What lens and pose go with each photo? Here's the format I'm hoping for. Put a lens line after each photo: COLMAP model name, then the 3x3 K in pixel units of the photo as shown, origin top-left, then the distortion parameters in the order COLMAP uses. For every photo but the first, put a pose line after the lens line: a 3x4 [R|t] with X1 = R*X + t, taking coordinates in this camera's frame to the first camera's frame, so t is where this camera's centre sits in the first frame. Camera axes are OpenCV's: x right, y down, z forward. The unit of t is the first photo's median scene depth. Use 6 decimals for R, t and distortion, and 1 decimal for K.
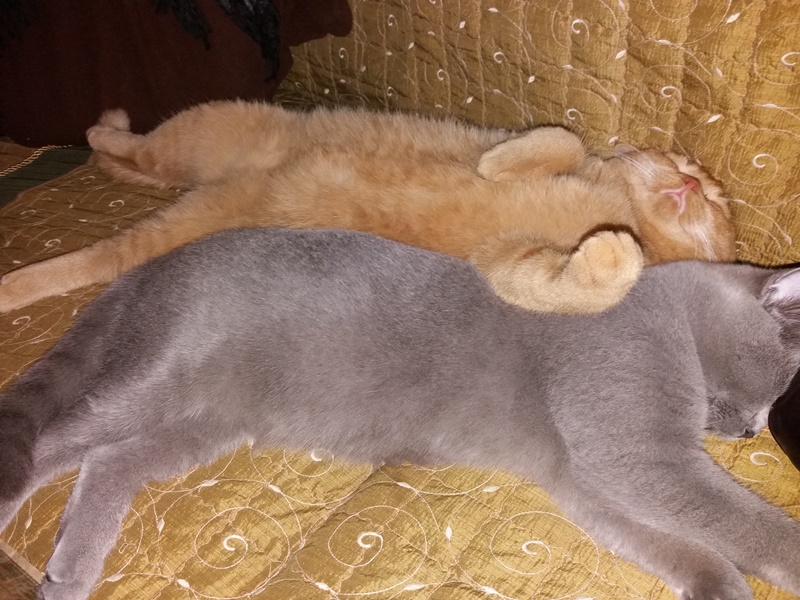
lens RADIAL K [[679.2, 0, 400.0], [0, 679.2, 300.0], [0, 0, 1]] dist [-0.001541, -0.004249]
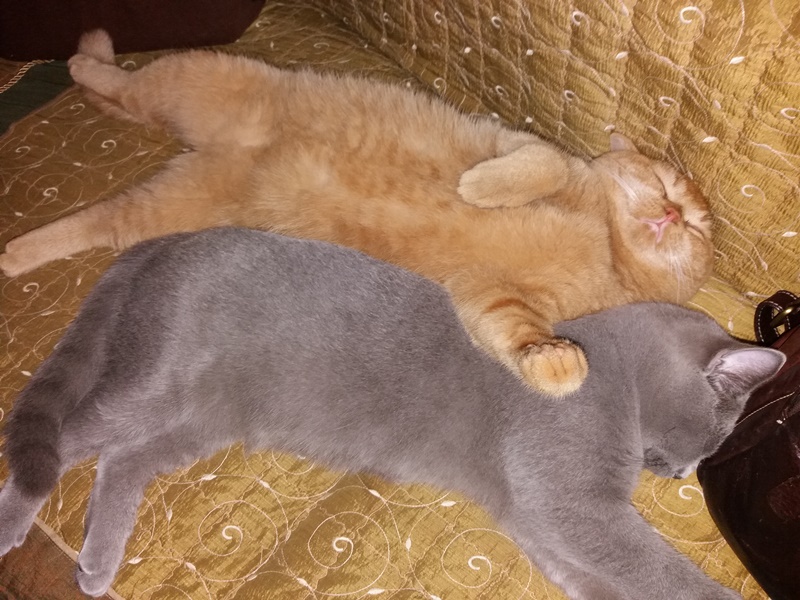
lens RADIAL K [[679.2, 0, 400.0], [0, 679.2, 300.0], [0, 0, 1]] dist [-0.001541, -0.004249]
pose [[0.998994, 0.028490, -0.034636, 0.075914], [-0.016073, 0.948432, 0.316574, -0.383294], [0.041869, -0.315699, 0.947935, 0.010072]]
